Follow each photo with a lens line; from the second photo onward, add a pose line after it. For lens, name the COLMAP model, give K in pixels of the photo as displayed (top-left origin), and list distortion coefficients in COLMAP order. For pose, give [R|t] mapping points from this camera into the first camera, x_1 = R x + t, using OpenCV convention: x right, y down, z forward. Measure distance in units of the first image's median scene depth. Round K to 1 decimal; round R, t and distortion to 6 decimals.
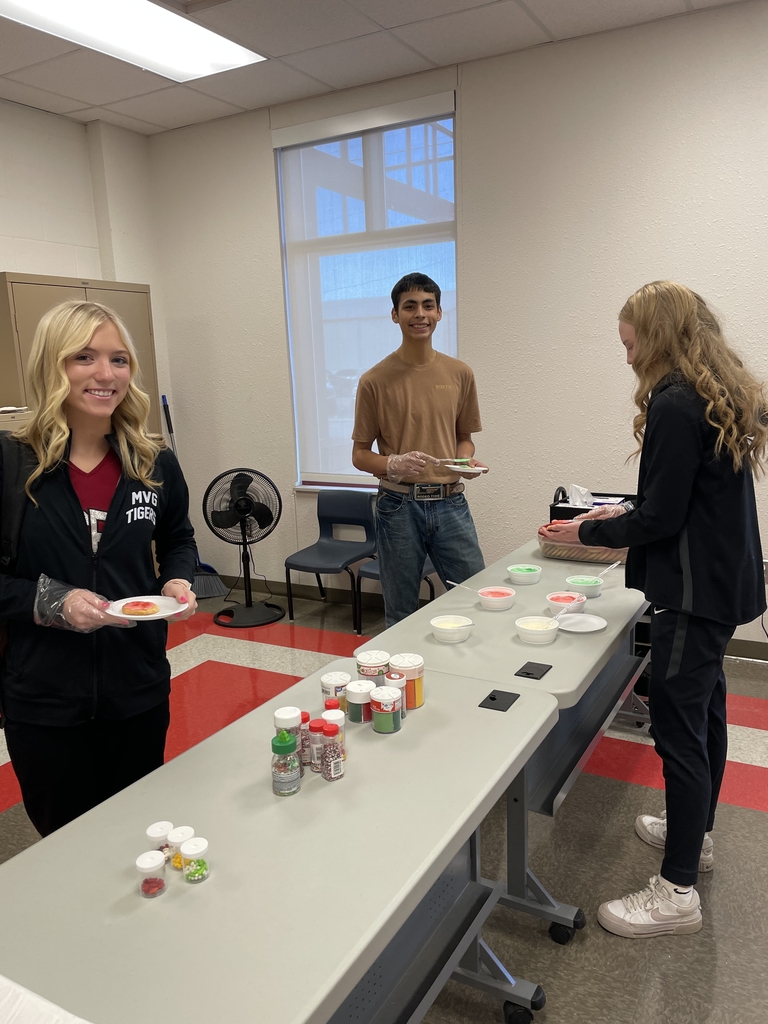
lens RADIAL K [[784.9, 0, 396.4], [0, 784.9, 513.0], [0, 0, 1]] dist [0.089633, -0.114948]
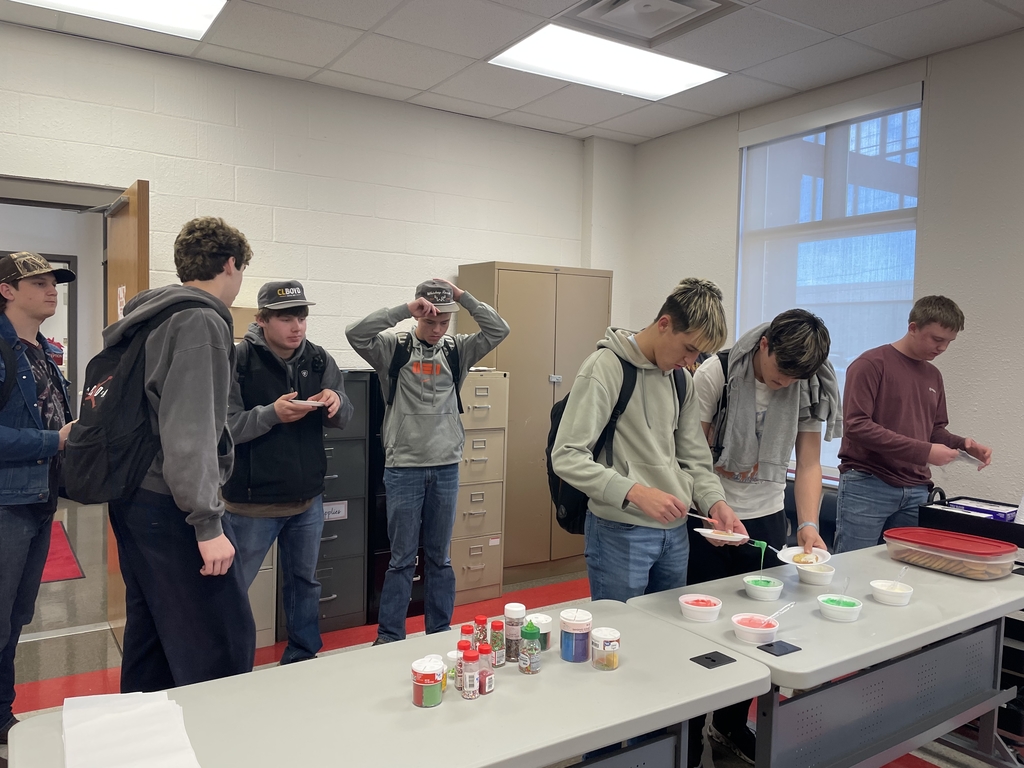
lens RADIAL K [[792.1, 0, 508.5], [0, 792.1, 388.1], [0, 0, 1]] dist [0.086428, -0.109424]
pose [[0.875352, 0.080226, -0.476783, 0.119446], [-0.141392, 0.985503, -0.093764, 0.007020], [0.462349, 0.149490, 0.874006, -0.042461]]
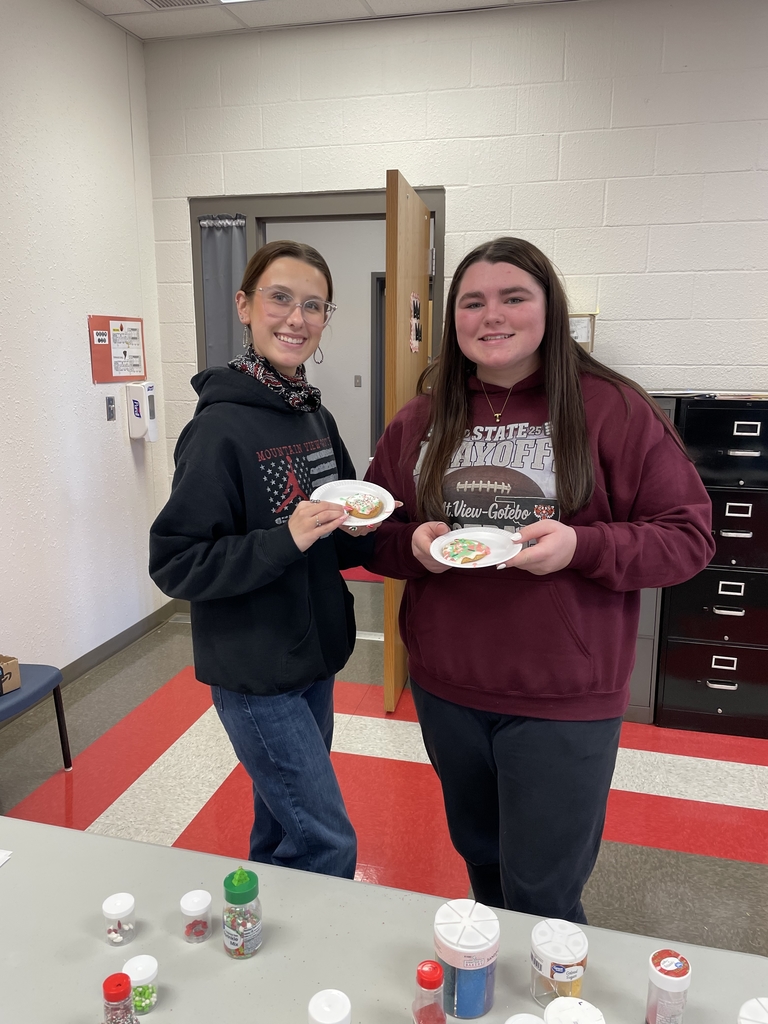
lens RADIAL K [[784.9, 0, 396.4], [0, 784.9, 513.0], [0, 0, 1]] dist [0.089633, -0.114948]
pose [[0.240060, 0.236933, -0.941400, 0.126546], [-0.195632, 0.961669, 0.192147, -0.067990], [0.950841, 0.138041, 0.277210, 0.312157]]
